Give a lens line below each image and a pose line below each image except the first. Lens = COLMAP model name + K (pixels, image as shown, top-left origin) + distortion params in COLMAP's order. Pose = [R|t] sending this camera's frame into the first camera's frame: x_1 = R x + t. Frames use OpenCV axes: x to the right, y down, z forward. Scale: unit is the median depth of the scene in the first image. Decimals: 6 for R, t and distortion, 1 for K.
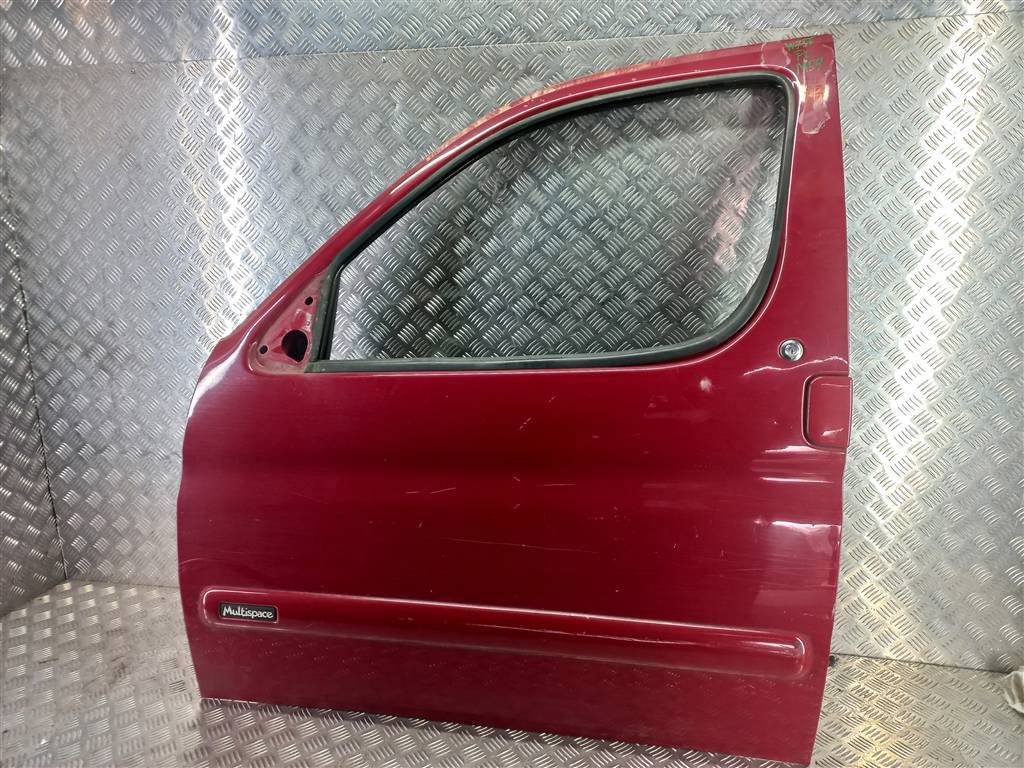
lens RADIAL K [[725.0, 0, 511.8], [0, 725.0, 394.4], [0, 0, 1]] dist [0.029748, -0.015437]
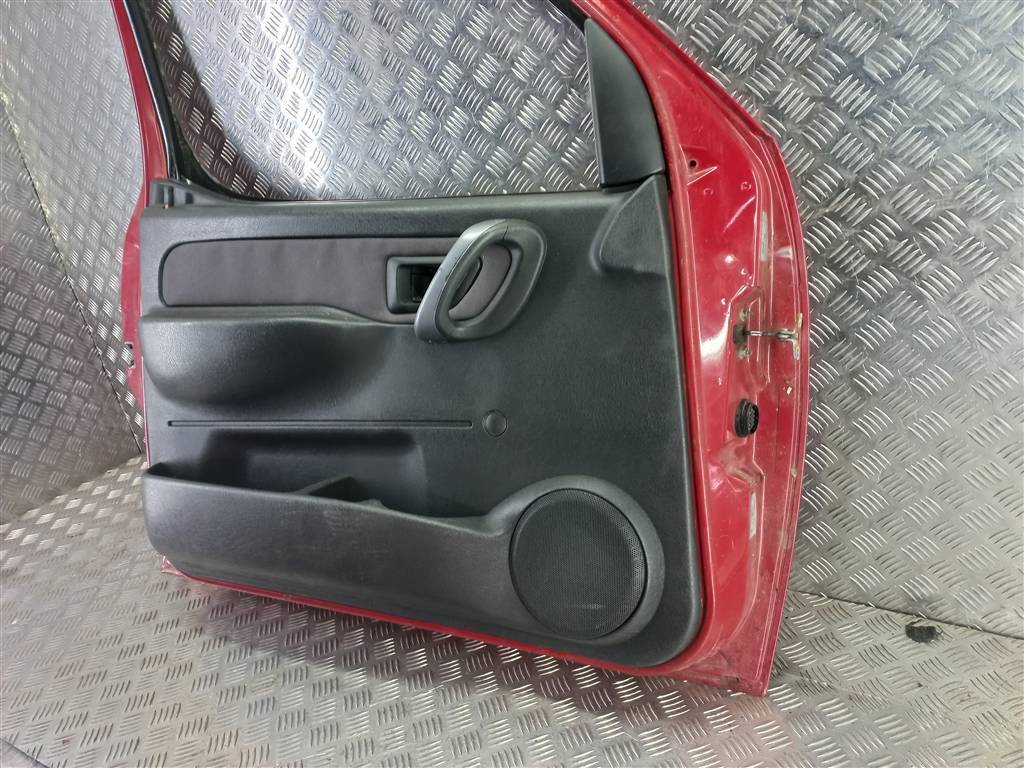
lens RADIAL K [[725.0, 0, 503.9], [0, 725.0, 394.8], [0, 0, 1]] dist [0.029748, -0.015437]
pose [[0.935873, 0.006609, -0.352274, 0.337128], [0.063177, 0.980472, 0.186235, 0.011904], [0.346626, -0.196548, 0.917180, 0.329464]]
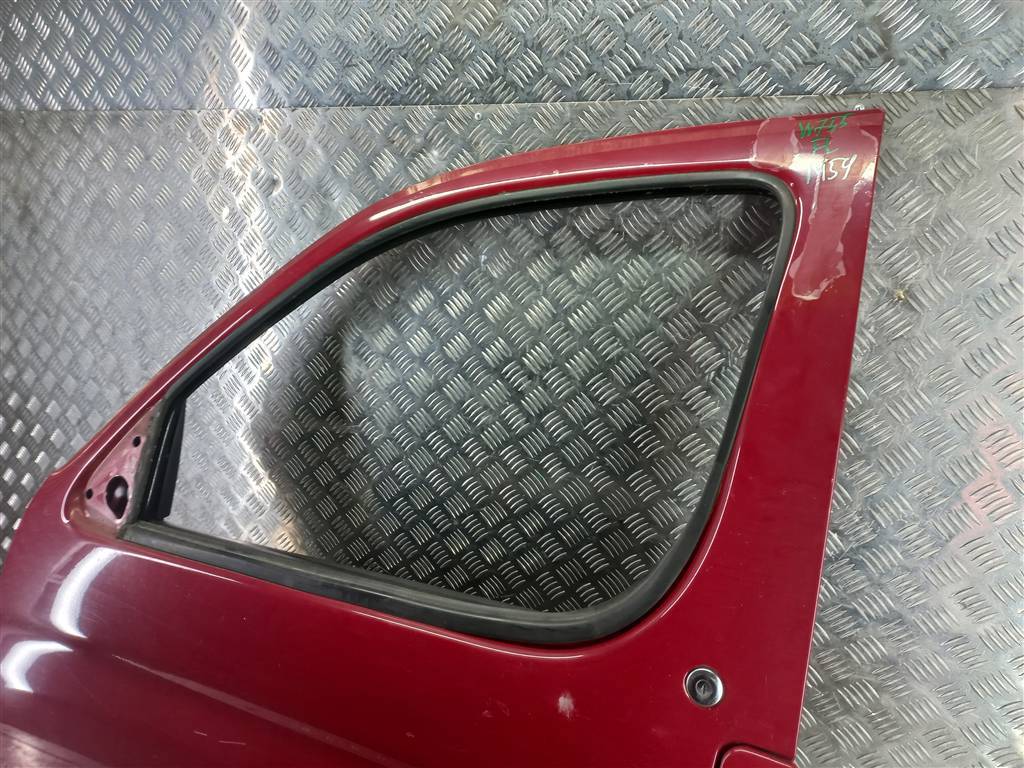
lens RADIAL K [[725.0, 0, 506.5], [0, 725.0, 390.9], [0, 0, 1]] dist [0.029748, -0.015437]
pose [[0.964467, 0.097718, -0.245468, 0.293316], [-0.078827, 0.993201, 0.085660, -0.280856], [0.252170, -0.063267, 0.965613, 0.340925]]
